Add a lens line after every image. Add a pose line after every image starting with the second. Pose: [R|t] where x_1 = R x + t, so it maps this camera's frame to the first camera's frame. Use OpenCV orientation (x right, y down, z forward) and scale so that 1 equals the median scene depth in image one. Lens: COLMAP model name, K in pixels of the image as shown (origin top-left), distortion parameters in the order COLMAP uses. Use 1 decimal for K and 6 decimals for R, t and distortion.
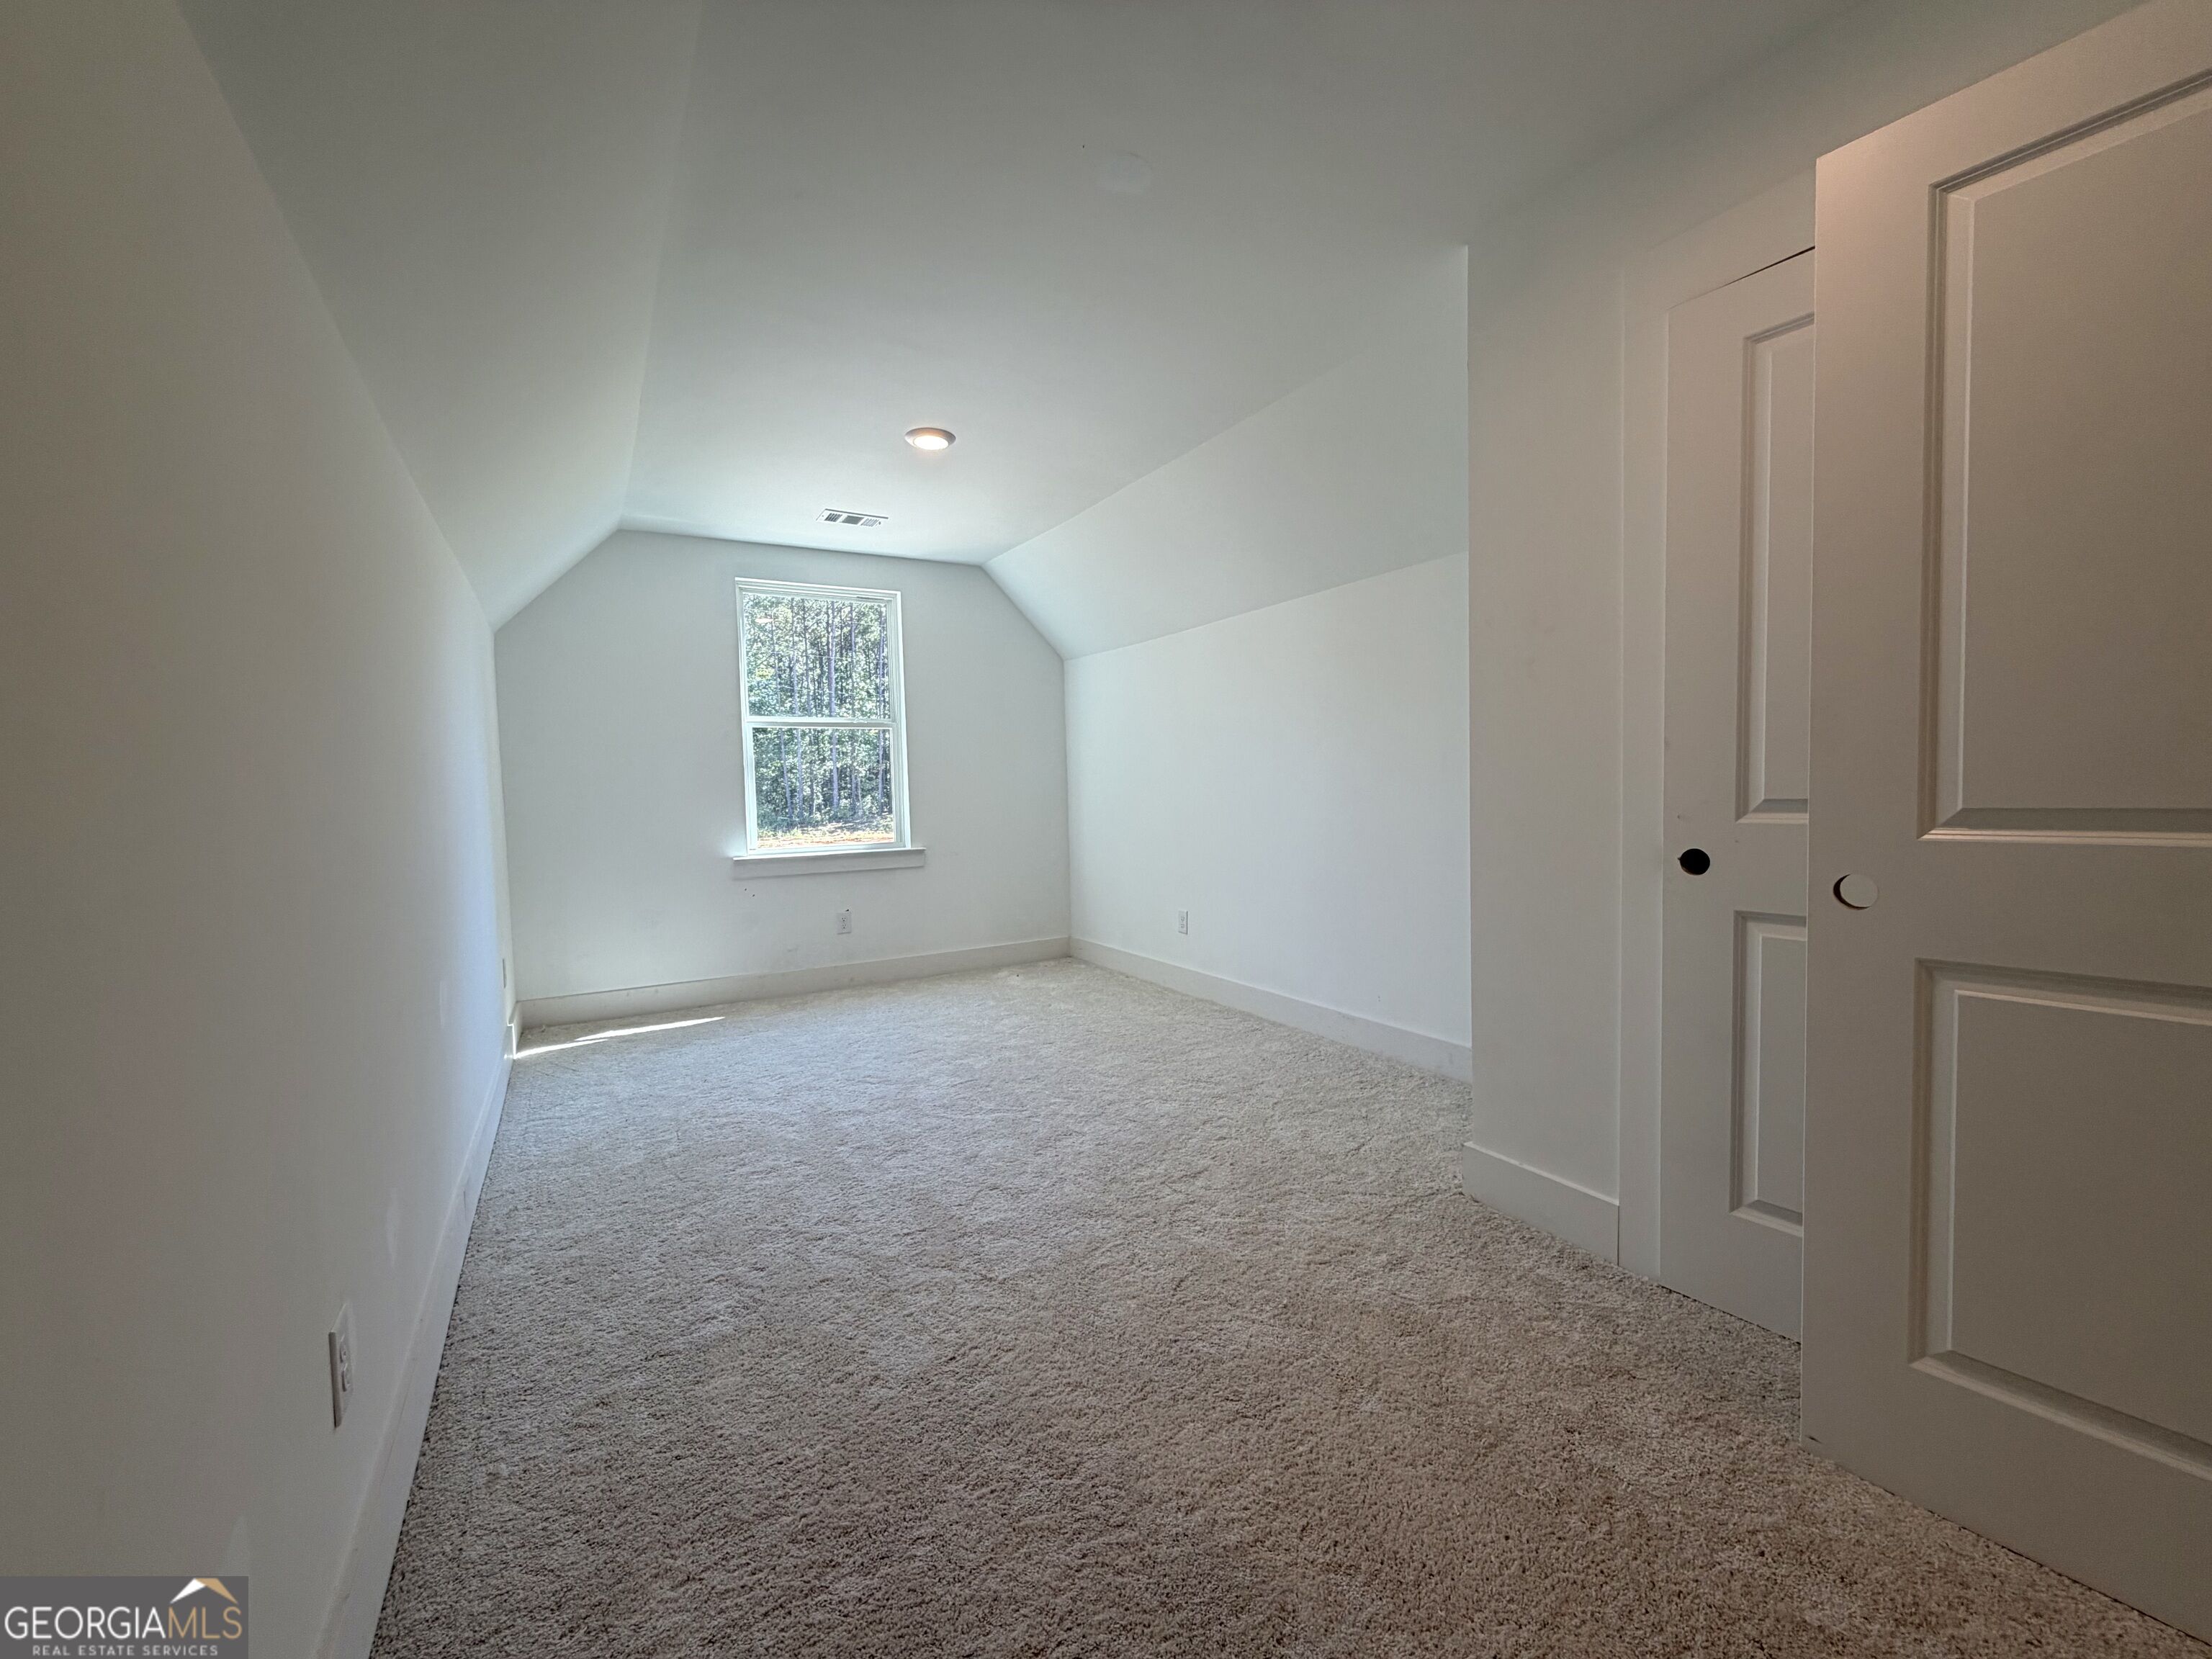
lens RADIAL K [[886.1, 0, 1093.7], [0, 886.1, 818.2], [0, 0, 1]] dist [0.000761, 0.000702]
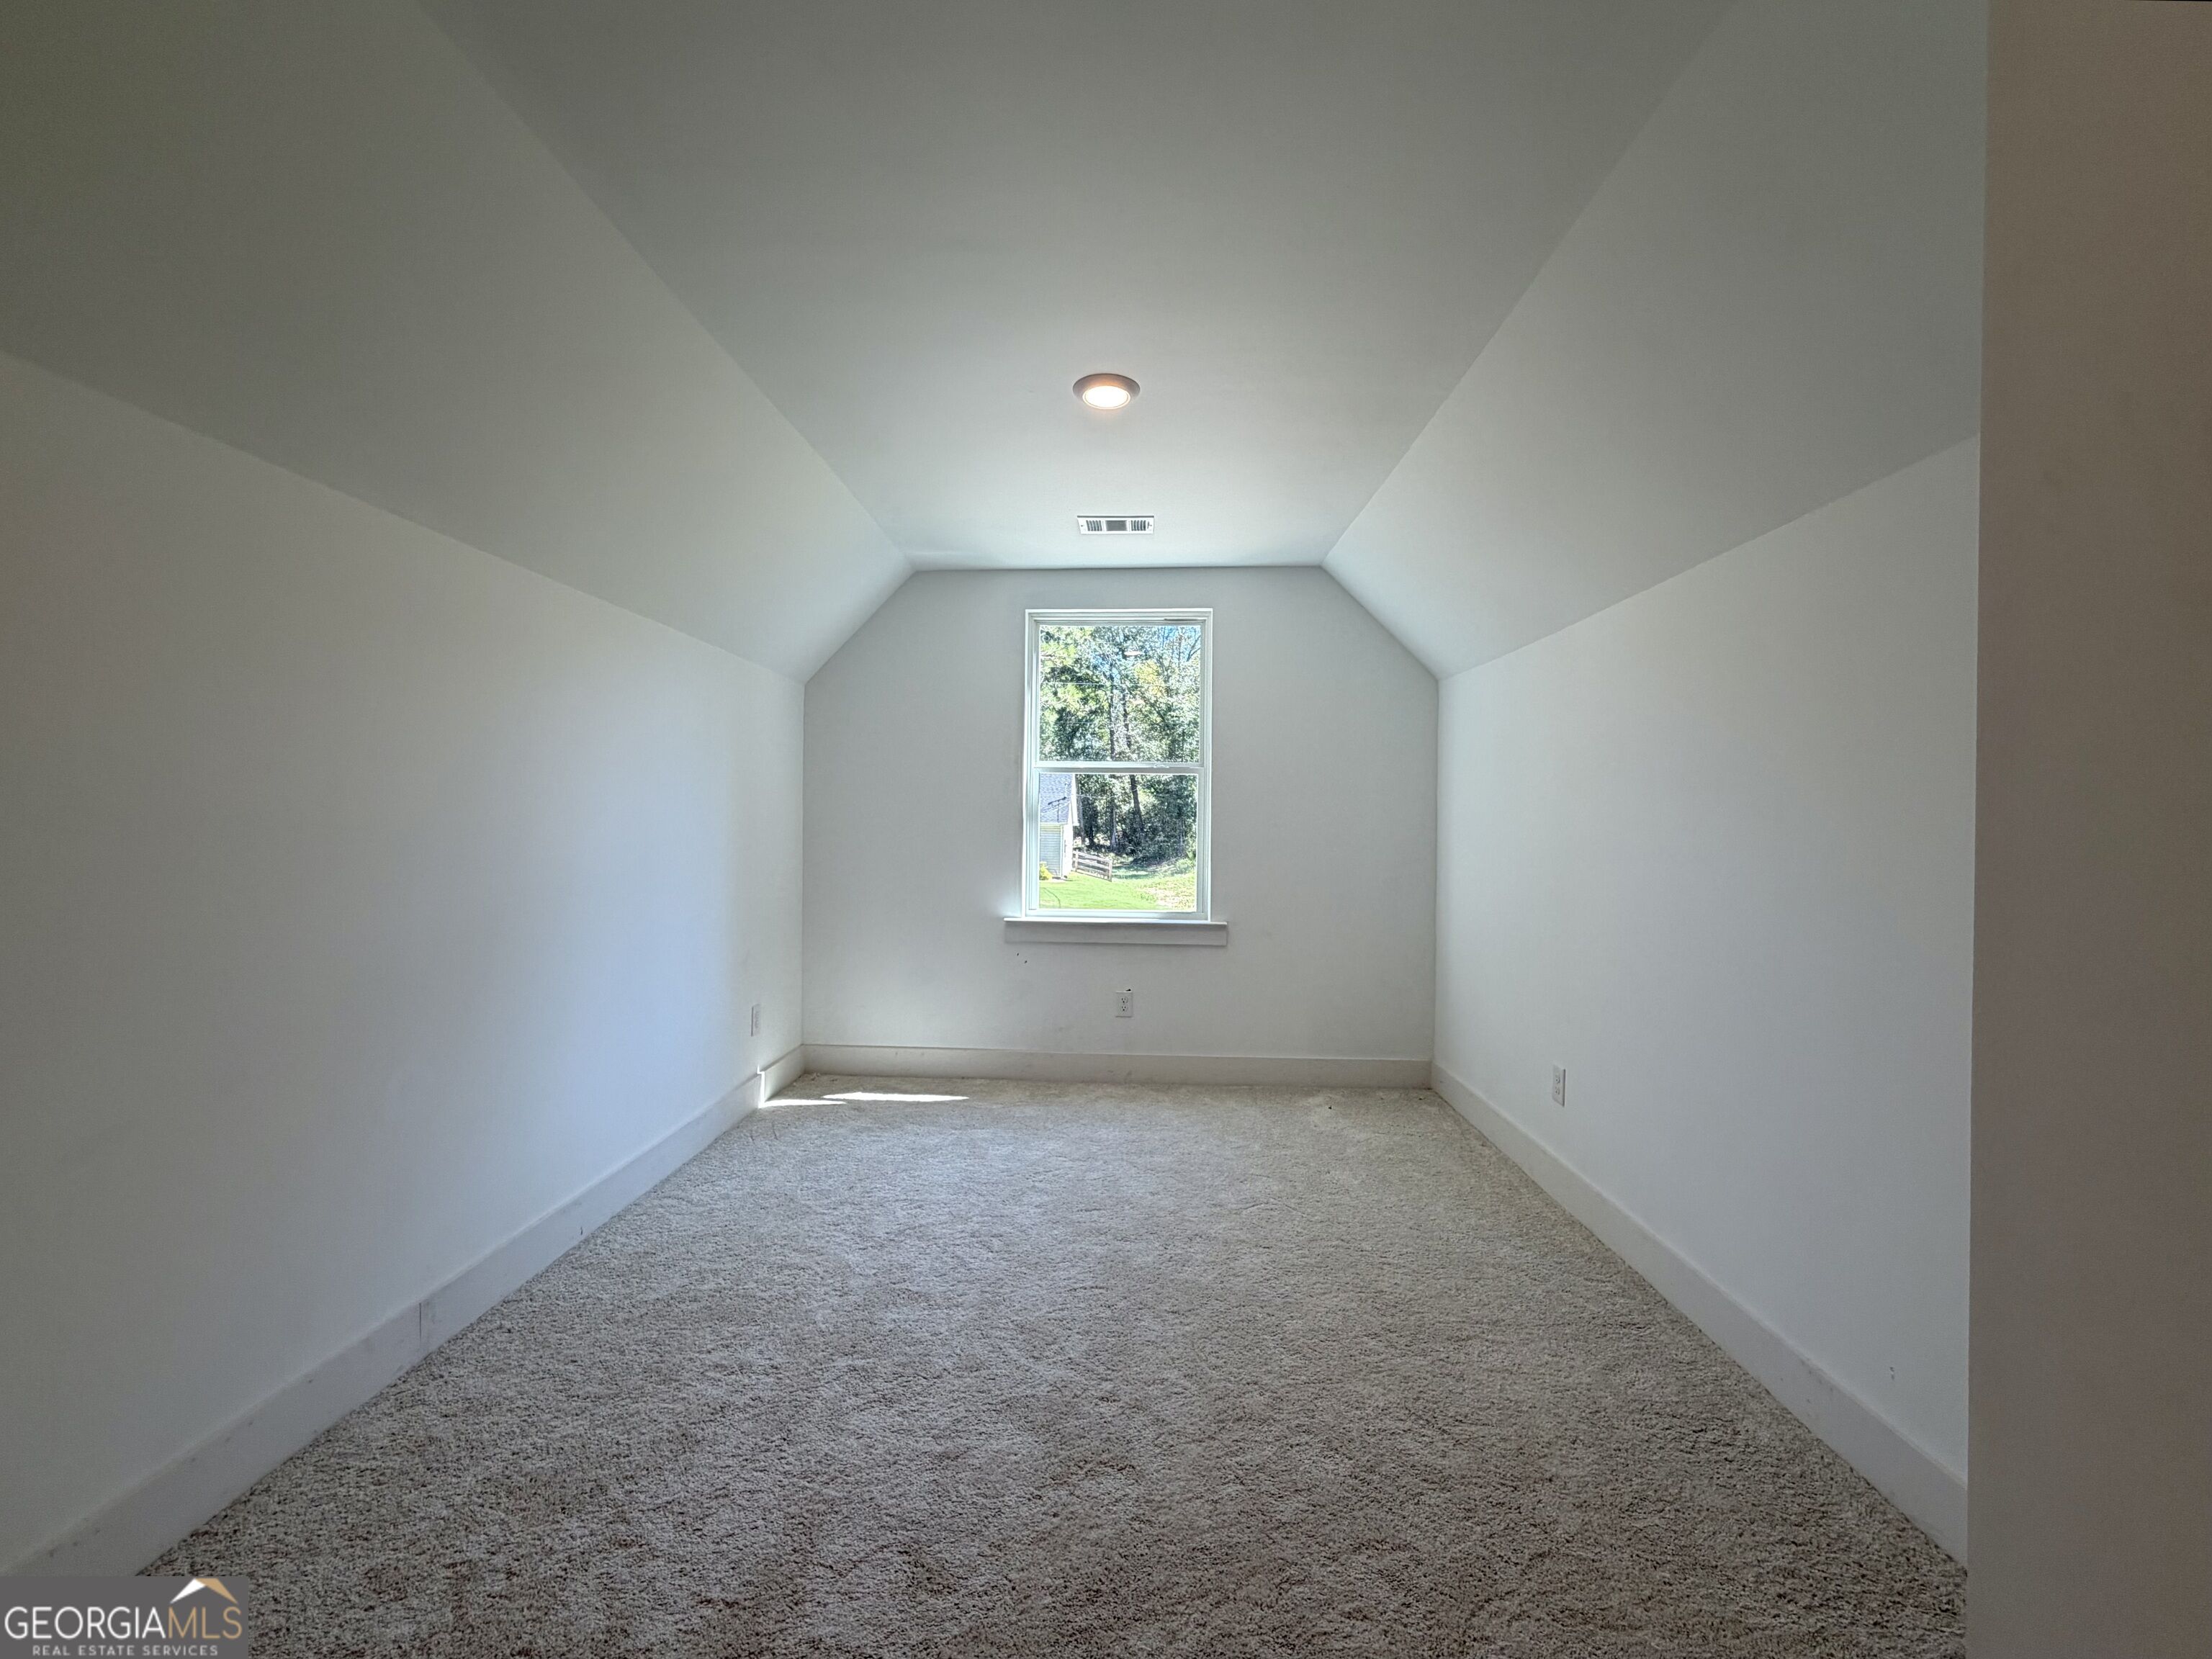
lens RADIAL K [[886.1, 0, 1120.0], [0, 886.1, 821.3], [0, 0, 1]] dist [0.000761, 0.000702]
pose [[0.837697, 0.032821, -0.545148, 0.208017], [-0.049923, 0.998615, -0.016591, -0.051656], [0.543849, 0.041113, 0.838175, 0.347996]]
